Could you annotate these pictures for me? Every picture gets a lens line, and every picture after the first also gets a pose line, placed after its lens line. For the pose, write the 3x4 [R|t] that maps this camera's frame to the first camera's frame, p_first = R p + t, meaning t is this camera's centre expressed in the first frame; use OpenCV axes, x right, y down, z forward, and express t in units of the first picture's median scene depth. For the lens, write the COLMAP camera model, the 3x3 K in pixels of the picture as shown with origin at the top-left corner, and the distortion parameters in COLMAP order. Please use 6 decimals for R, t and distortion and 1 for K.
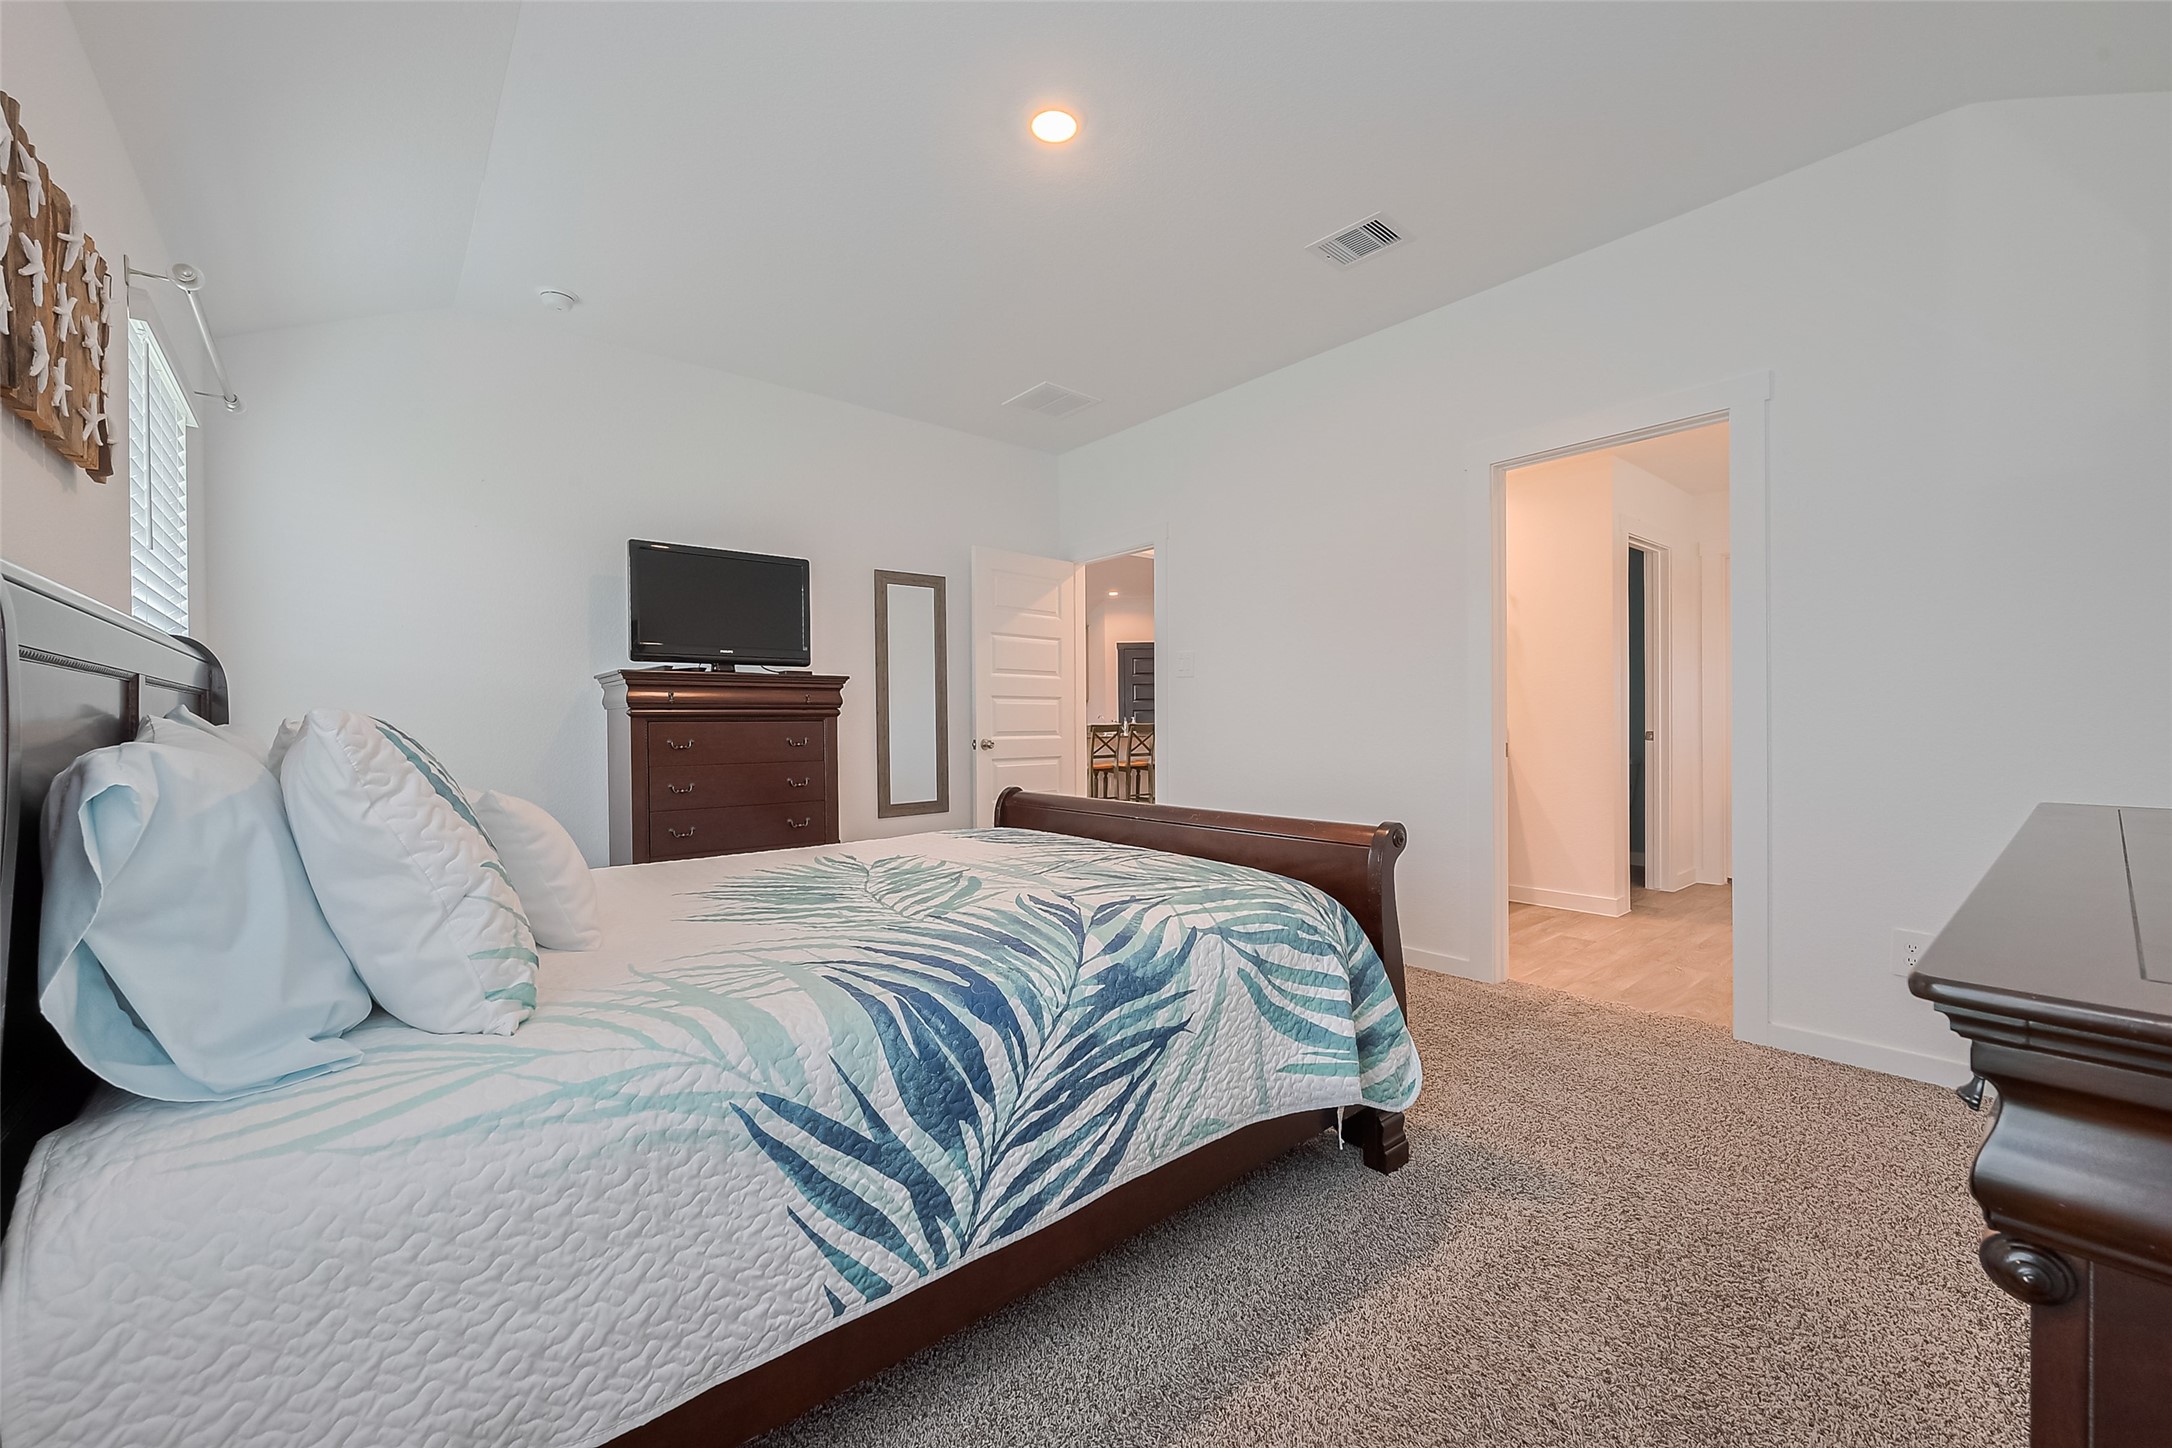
lens RADIAL K [[862.8, 0, 1081.9], [0, 862.8, 724.8], [0, 0, 1]] dist [-0.005524, 0.000336]
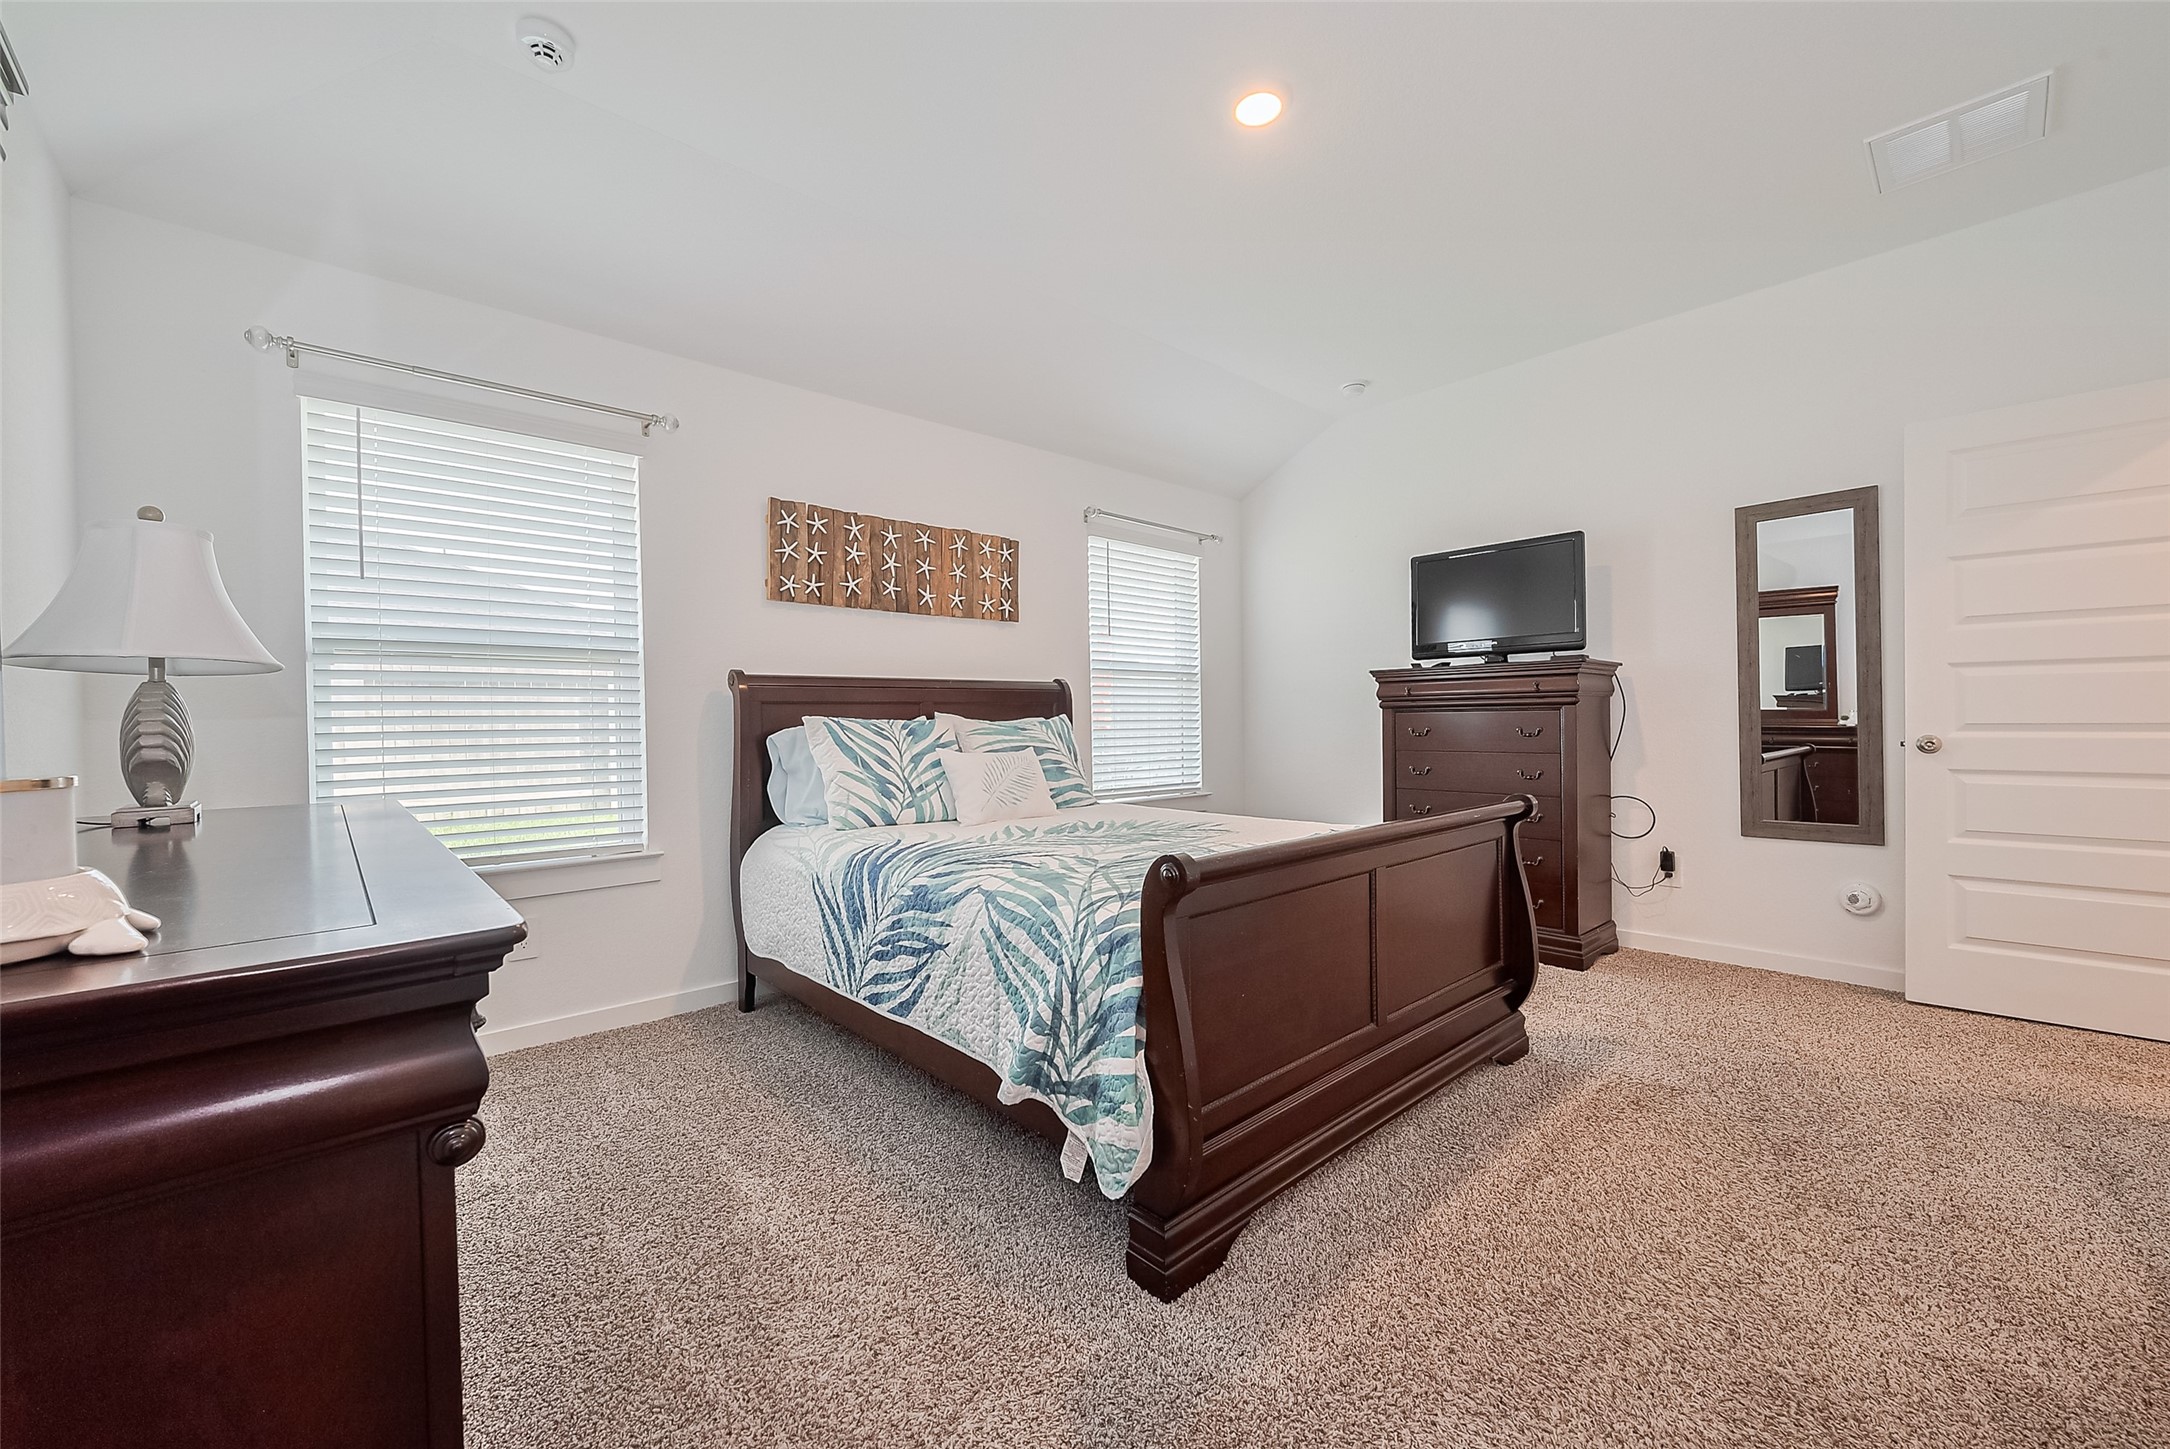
lens RADIAL K [[862.0, 0, 1097.7], [0, 862.0, 722.3], [0, 0, 1]] dist [-0.005524, 0.000336]
pose [[0.039602, 0.012608, -0.999136, 1.496341], [0.007589, 0.999888, 0.012918, -0.017748], [0.999187, -0.008094, 0.039501, 1.215132]]
